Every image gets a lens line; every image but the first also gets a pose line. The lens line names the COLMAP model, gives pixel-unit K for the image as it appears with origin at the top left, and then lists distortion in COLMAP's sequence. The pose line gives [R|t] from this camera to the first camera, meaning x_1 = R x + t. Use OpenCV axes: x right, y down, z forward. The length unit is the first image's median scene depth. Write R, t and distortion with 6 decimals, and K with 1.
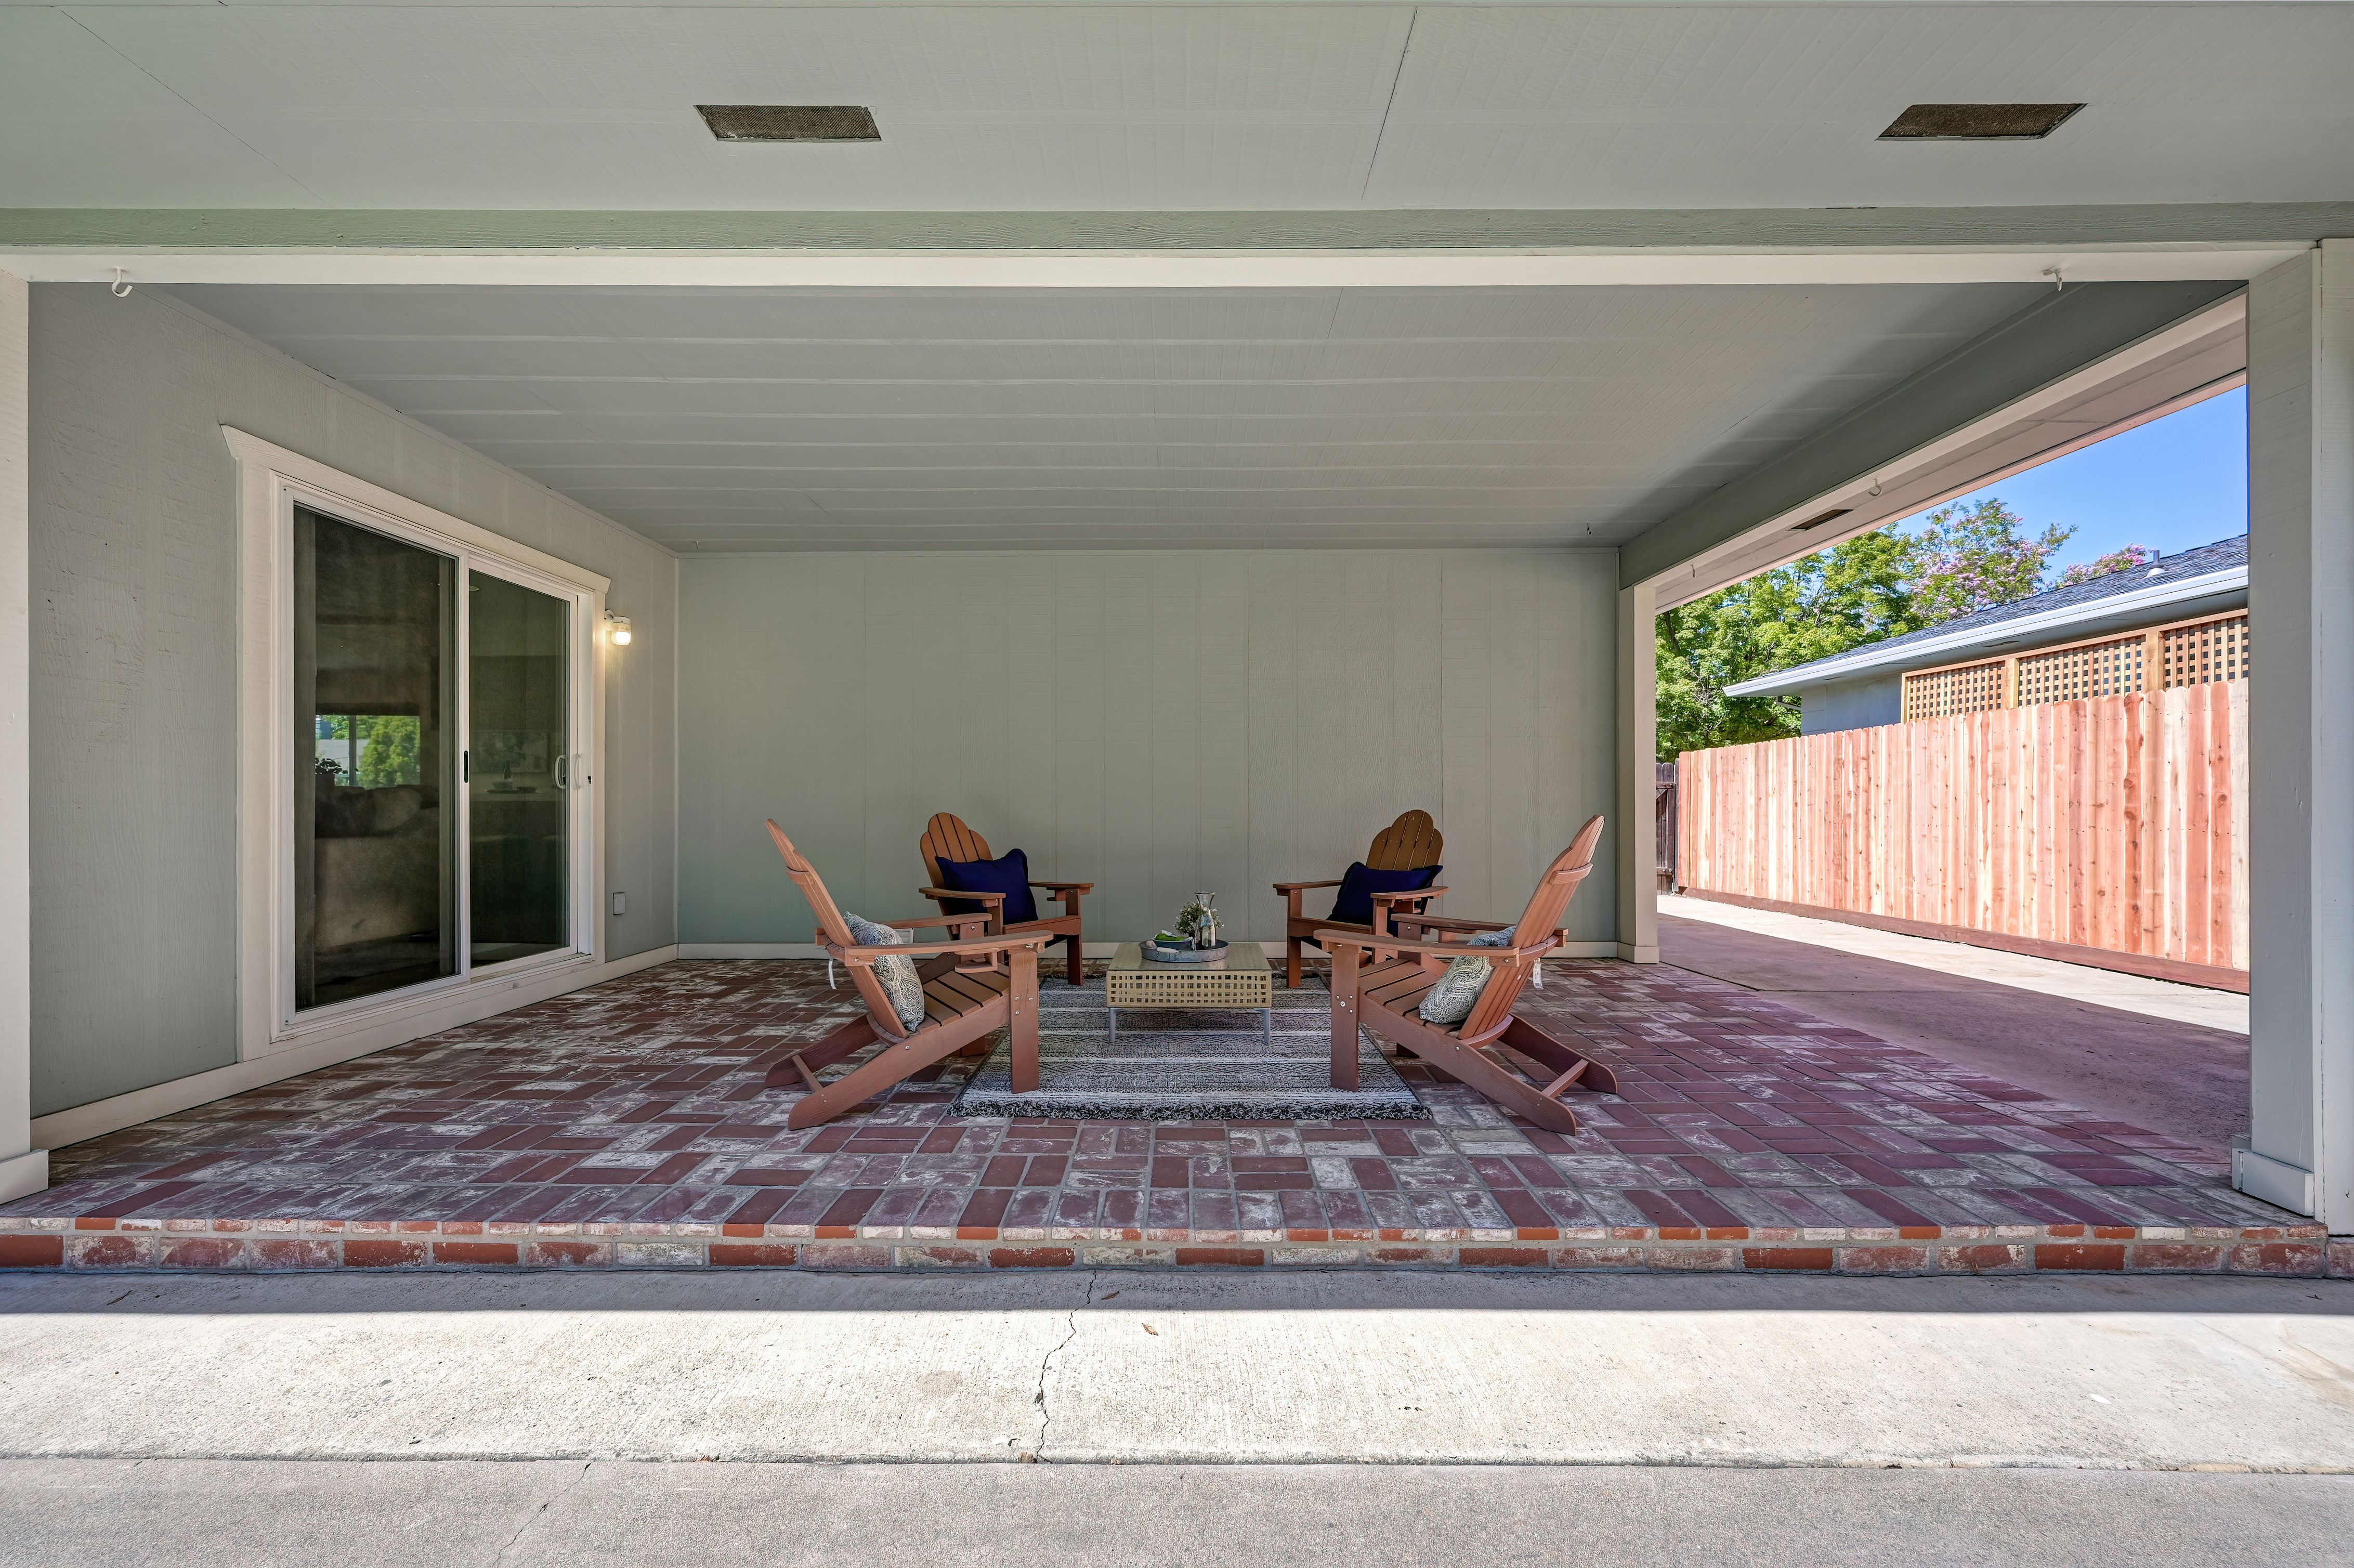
lens RADIAL K [[943.5, 0, 1182.2], [0, 943.5, 800.4], [0, 0, 1]] dist [0.000350, 0.000244]
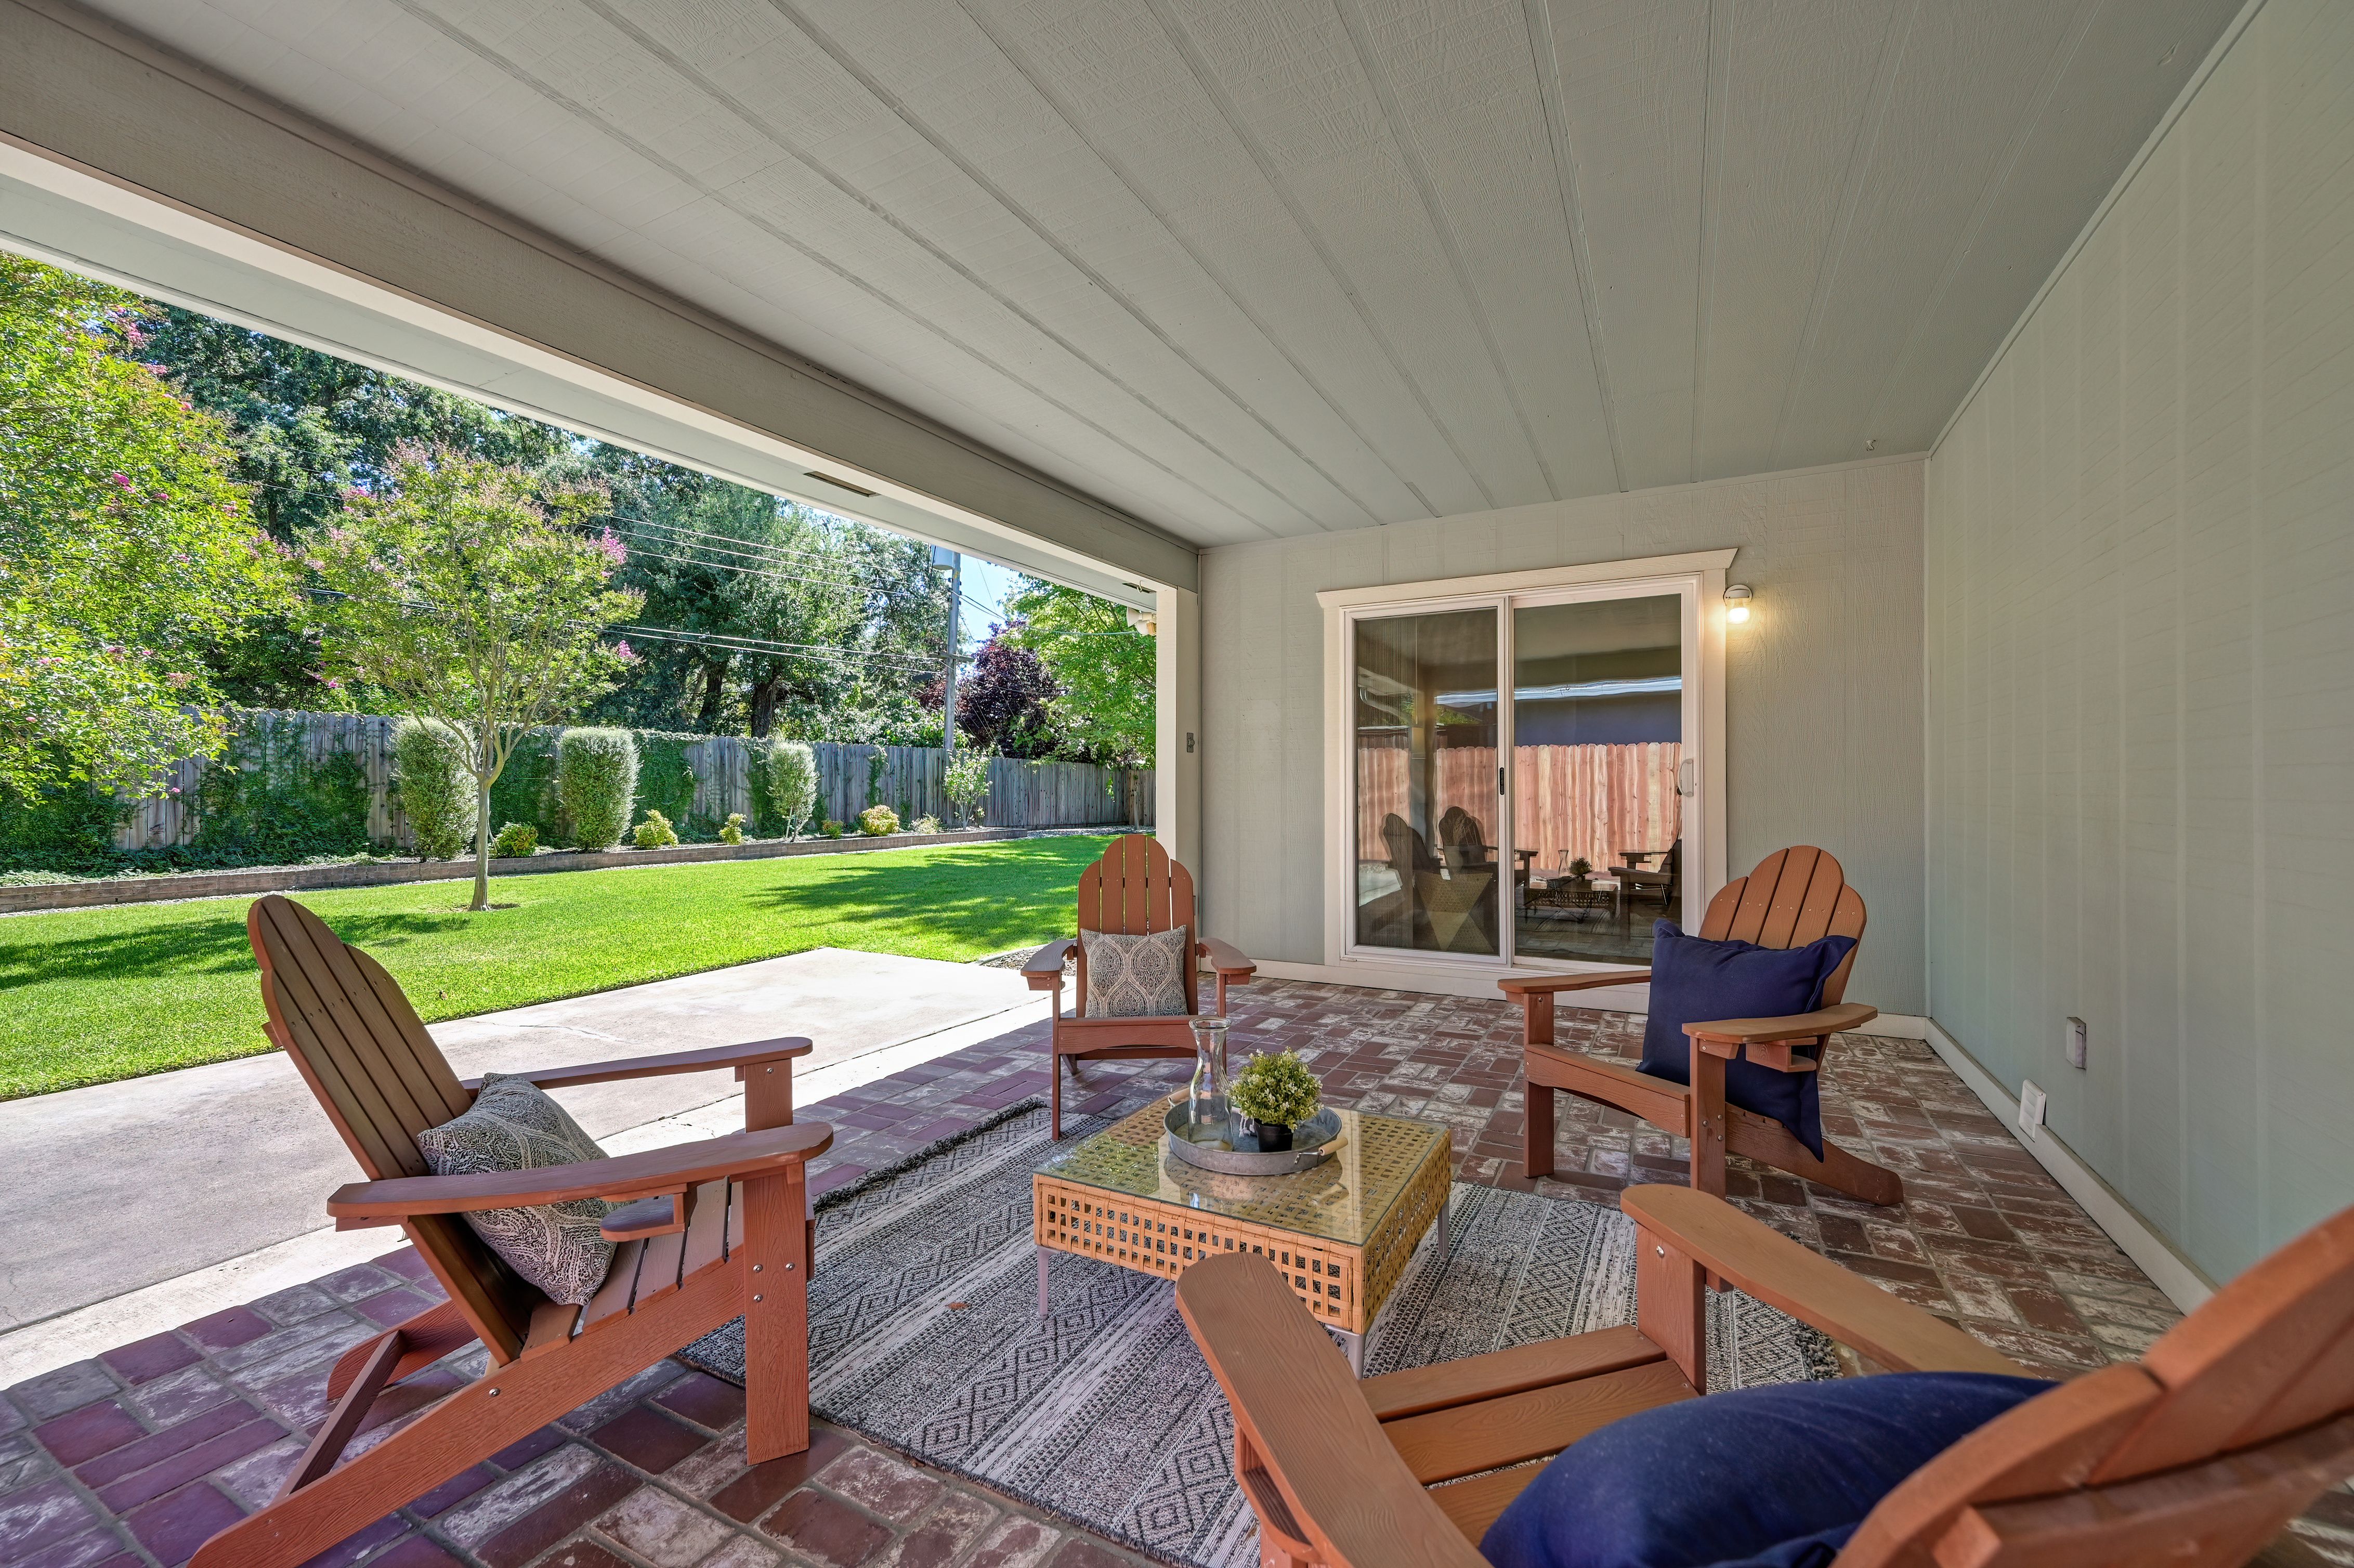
lens RADIAL K [[943.5, 0, 1182.2], [0, 943.5, 800.4], [0, 0, 1]] dist [0.000350, 0.000244]
pose [[-0.464976, 0.012386, -0.885237, 0.580844], [0.007577, 0.999921, 0.010011, -0.034902], [0.885291, -0.002053, -0.465033, 1.479088]]
